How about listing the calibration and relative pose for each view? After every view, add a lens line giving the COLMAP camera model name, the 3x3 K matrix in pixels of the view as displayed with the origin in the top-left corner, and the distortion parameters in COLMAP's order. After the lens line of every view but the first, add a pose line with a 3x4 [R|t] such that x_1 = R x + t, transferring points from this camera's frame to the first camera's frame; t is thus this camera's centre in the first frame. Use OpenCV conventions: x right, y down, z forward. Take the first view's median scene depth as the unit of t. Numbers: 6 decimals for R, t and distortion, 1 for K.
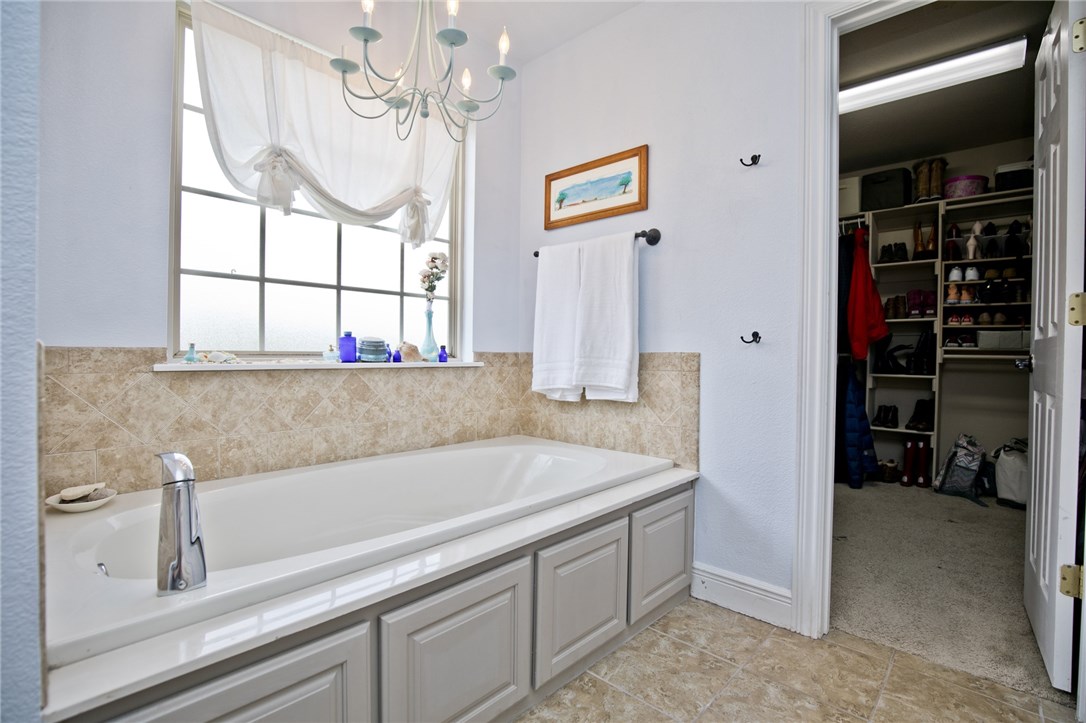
lens RADIAL K [[501.0, 0, 540.3], [0, 501.0, 359.8], [0, 0, 1]] dist [-0.023331, 0.000244]
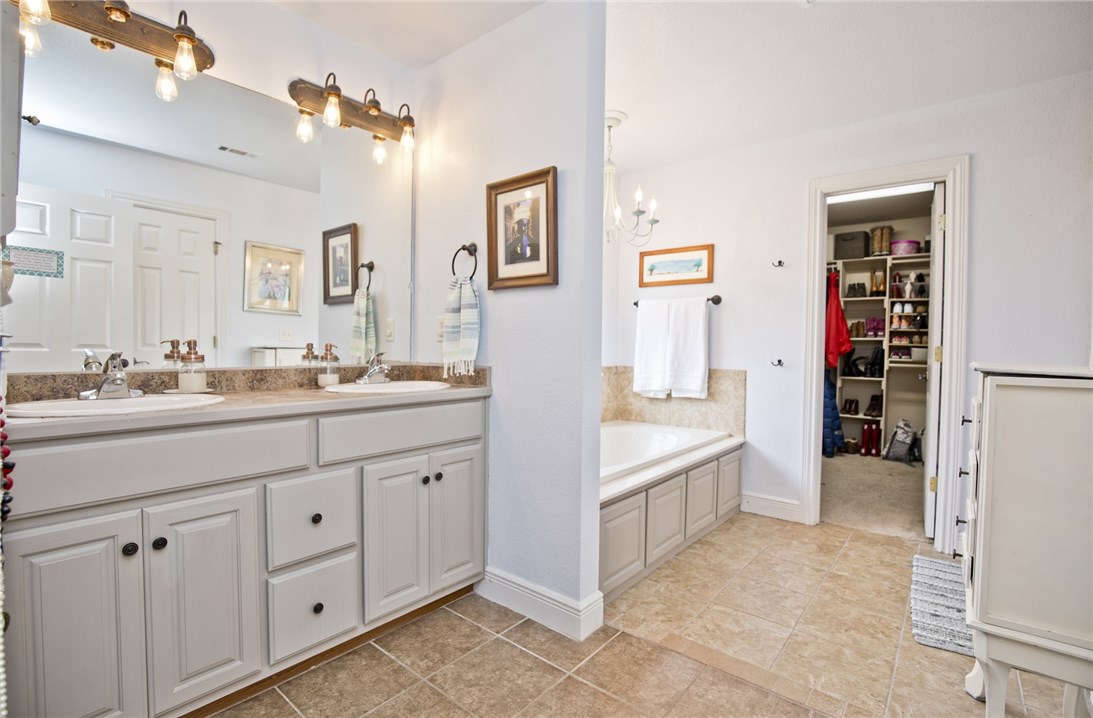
lens RADIAL K [[504.3, 0, 549.5], [0, 504.3, 355.8], [0, 0, 1]] dist [-0.023331, 0.000244]
pose [[0.997919, 0.002269, 0.064443, -0.398981], [-0.002745, 0.999970, 0.007298, -0.063016], [-0.064425, -0.007460, 0.997895, -0.583582]]
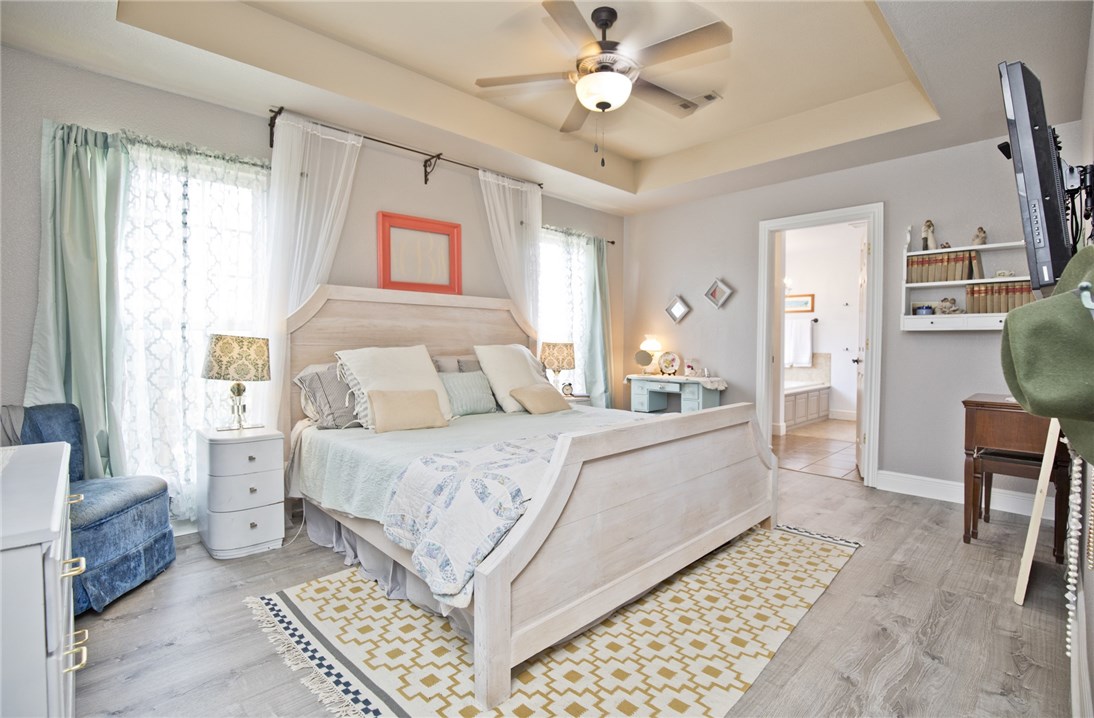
lens RADIAL K [[504.7, 0, 549.0], [0, 504.7, 358.2], [0, 0, 1]] dist [-0.023331, 0.000244]
pose [[0.998819, -0.009339, -0.047684, -1.360756], [0.010334, 0.999733, 0.020652, -0.063406], [0.047478, -0.021120, 0.998649, -2.404473]]
